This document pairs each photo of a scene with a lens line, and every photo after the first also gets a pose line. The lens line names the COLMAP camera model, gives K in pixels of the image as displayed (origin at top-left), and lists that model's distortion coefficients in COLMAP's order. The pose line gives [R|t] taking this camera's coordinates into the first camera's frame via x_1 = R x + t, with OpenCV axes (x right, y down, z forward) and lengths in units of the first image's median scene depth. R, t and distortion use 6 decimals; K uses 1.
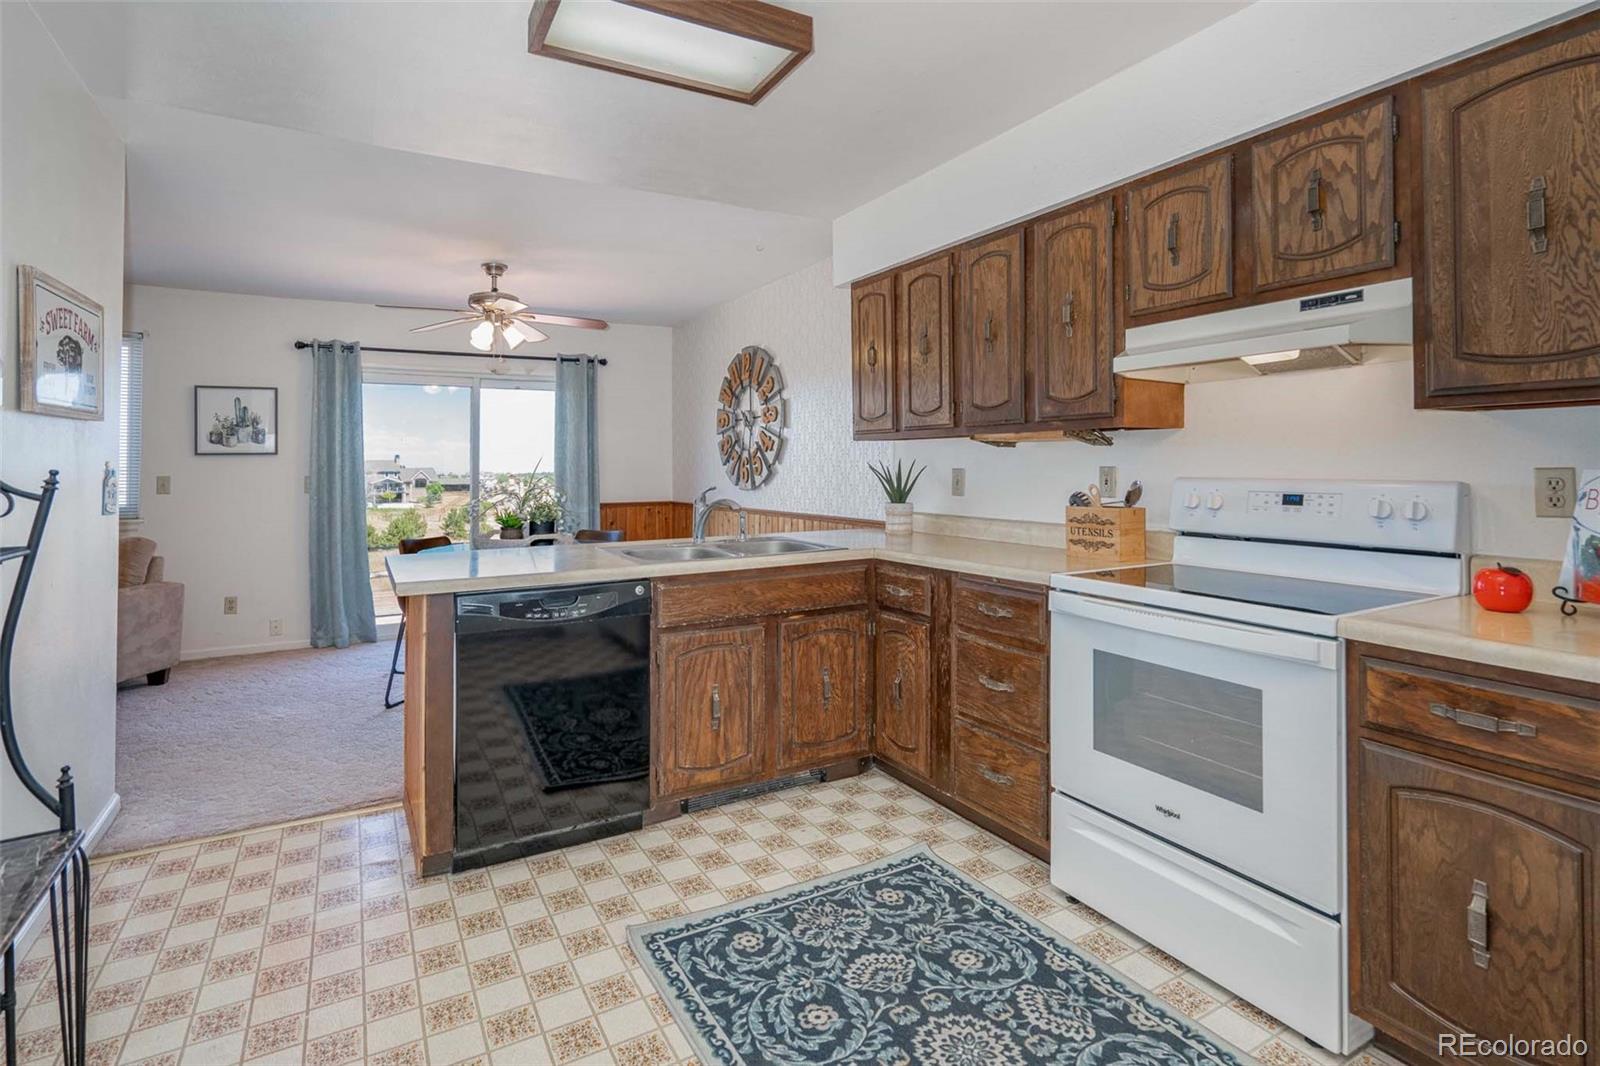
lens RADIAL K [[772.7, 0, 784.8], [0, 772.7, 449.7], [0, 0, 1]] dist [-0.002662, 0.000318]
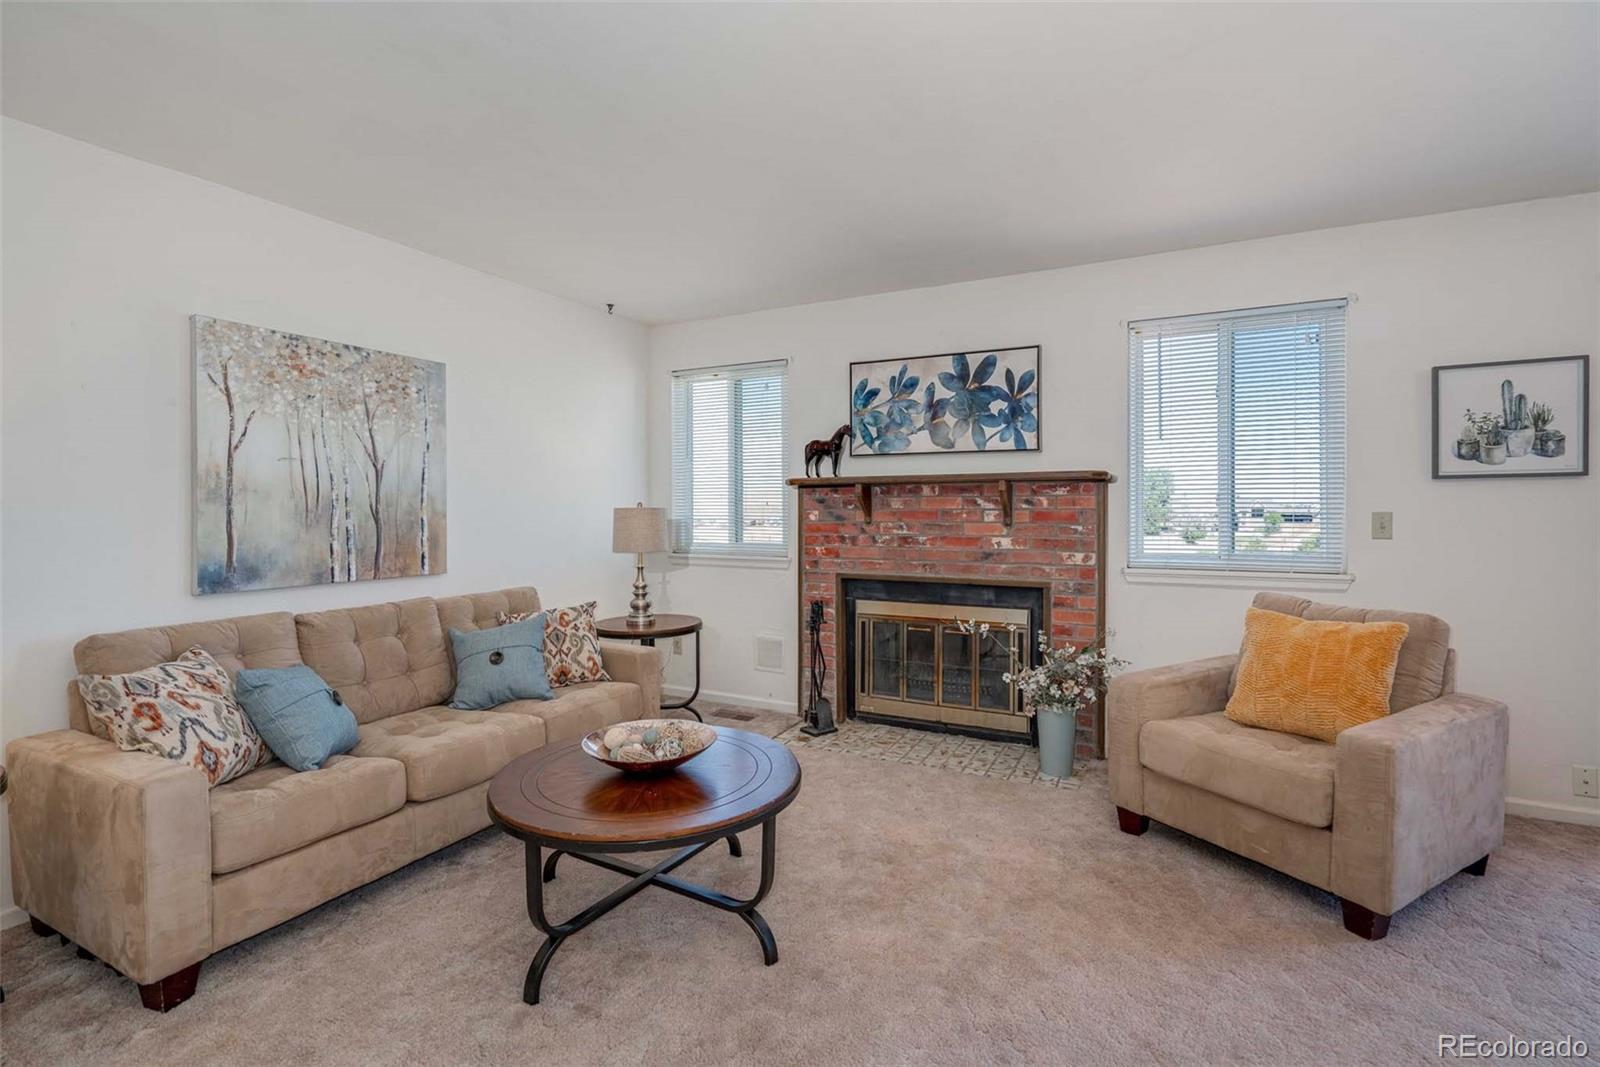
lens RADIAL K [[741.9, 0, 791.2], [0, 741.9, 503.9], [0, 0, 1]] dist [-0.006234, 0.003191]
pose [[0.538620, 0.006815, -0.842521, -1.235399], [0.021279, 0.999538, 0.021688, 0.007834], [0.842280, -0.029610, 0.538226, 0.539232]]
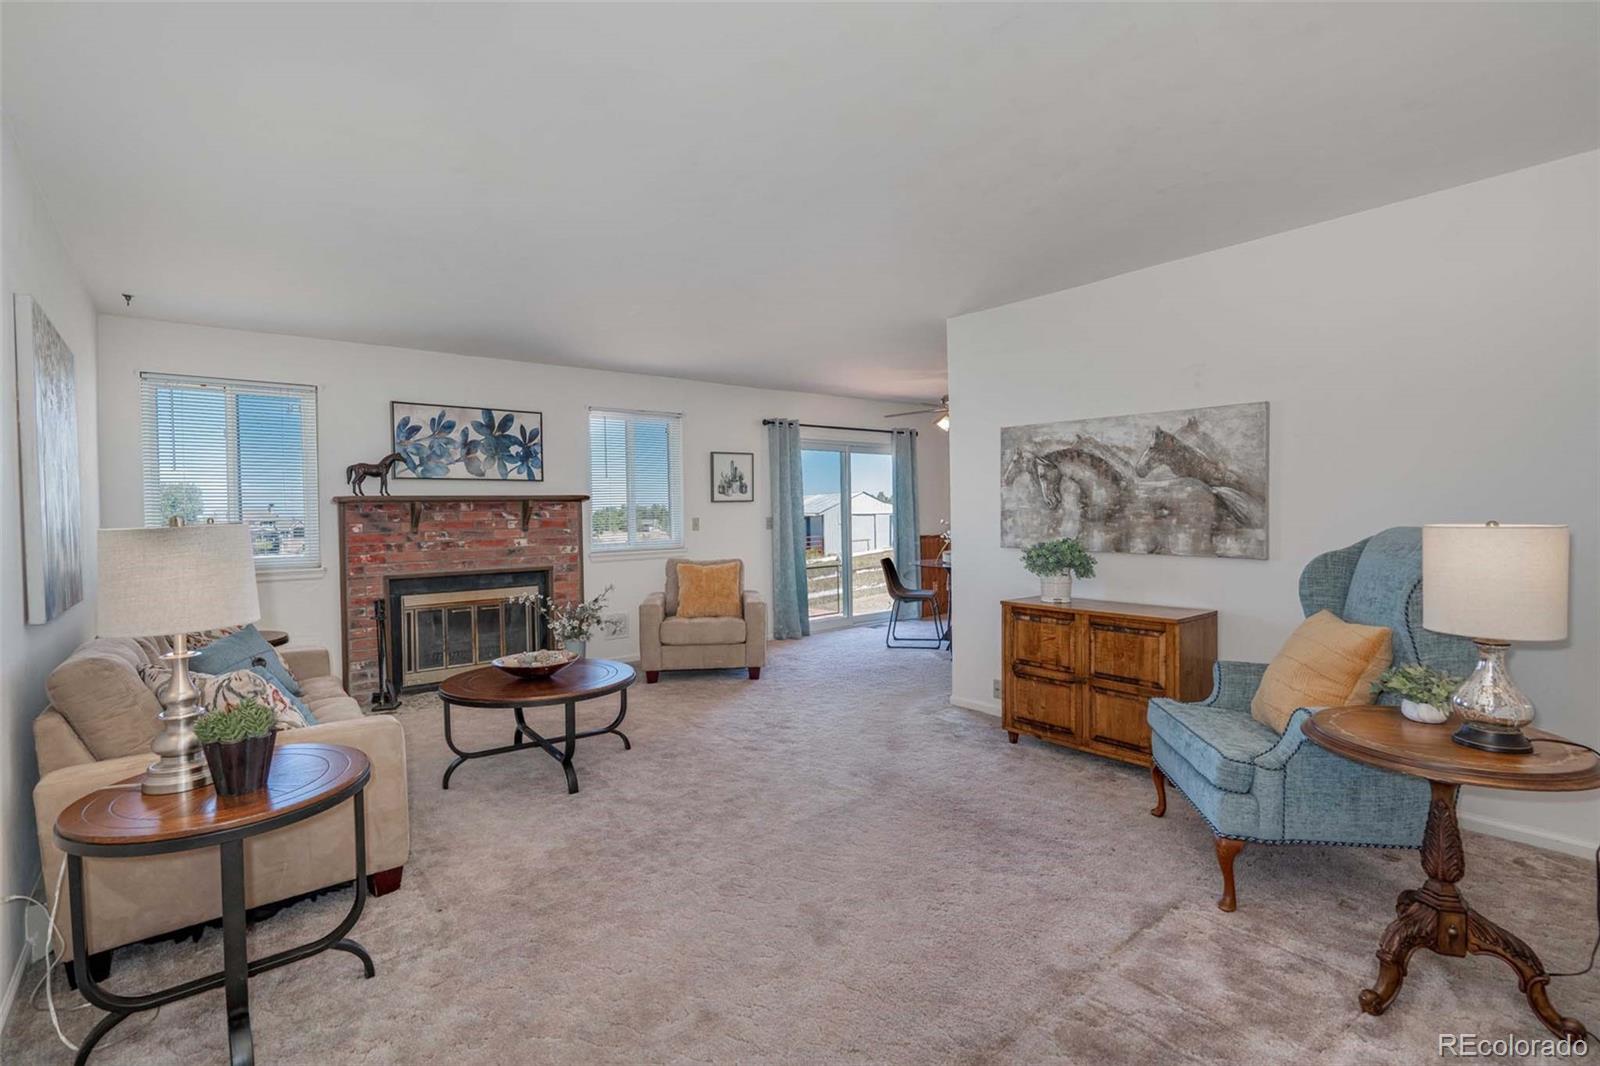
lens RADIAL K [[741.9, 0, 801.2], [0, 741.9, 530.4], [0, 0, 1]] dist [-0.006234, 0.003191]
pose [[0.986806, -0.012998, 0.161384, -1.885116], [0.005381, 0.998855, 0.047543, -0.011321], [-0.161817, -0.046048, 0.985746, -0.794945]]
